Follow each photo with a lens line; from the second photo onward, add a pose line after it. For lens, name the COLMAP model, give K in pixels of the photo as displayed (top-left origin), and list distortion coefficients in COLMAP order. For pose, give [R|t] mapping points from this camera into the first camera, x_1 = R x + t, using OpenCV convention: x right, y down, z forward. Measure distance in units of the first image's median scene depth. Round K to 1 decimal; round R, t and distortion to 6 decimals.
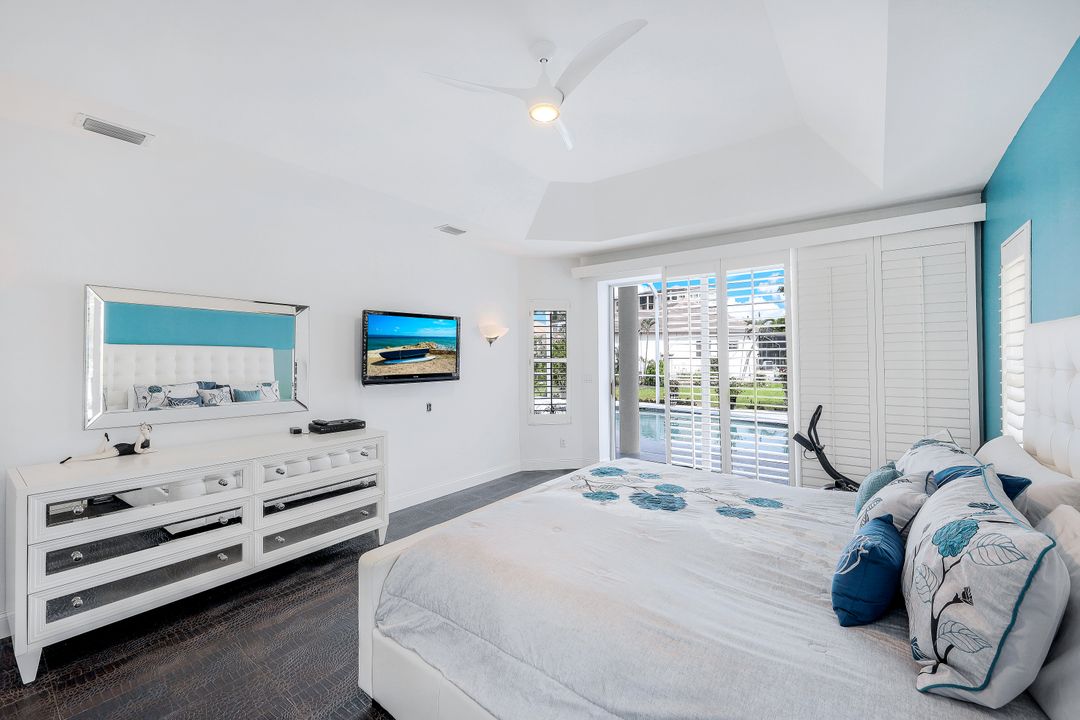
lens RADIAL K [[438.4, 0, 538.8], [0, 438.4, 354.8], [0, 0, 1]] dist [-0.000387, -0.000101]
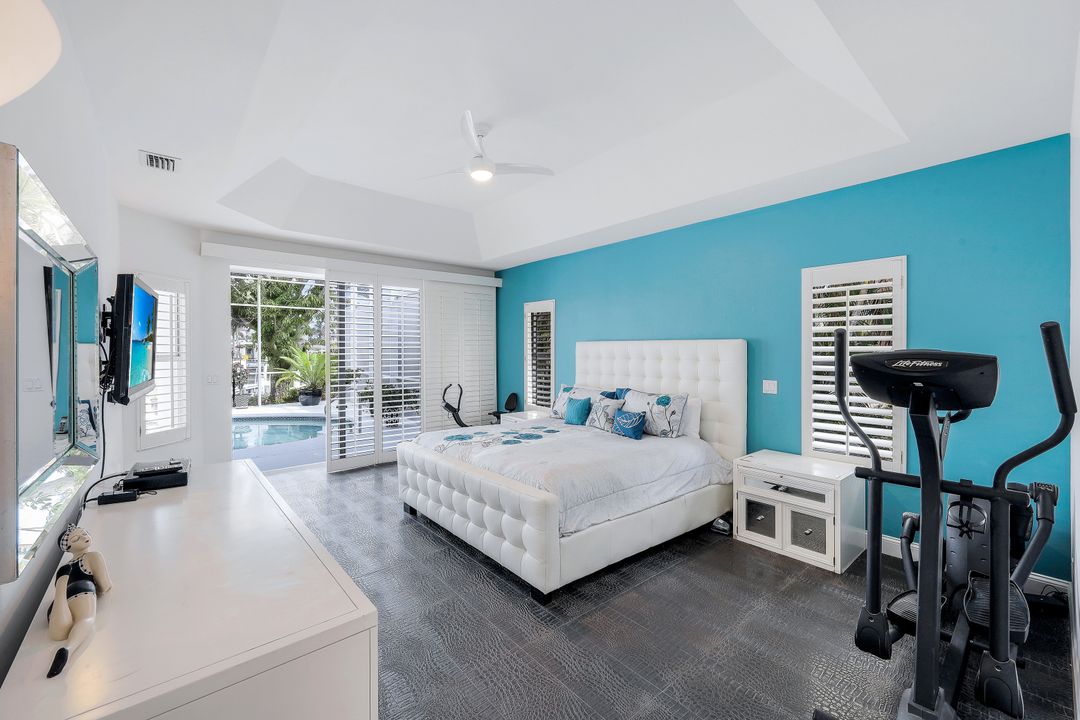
lens RADIAL K [[438.4, 0, 538.8], [0, 438.4, 354.8], [0, 0, 1]] dist [-0.000387, -0.000101]
pose [[0.235166, 0.009862, 0.971905, -0.887342], [-0.010587, 0.999915, -0.007584, 0.016234], [-0.971898, -0.008506, 0.235250, 0.342366]]
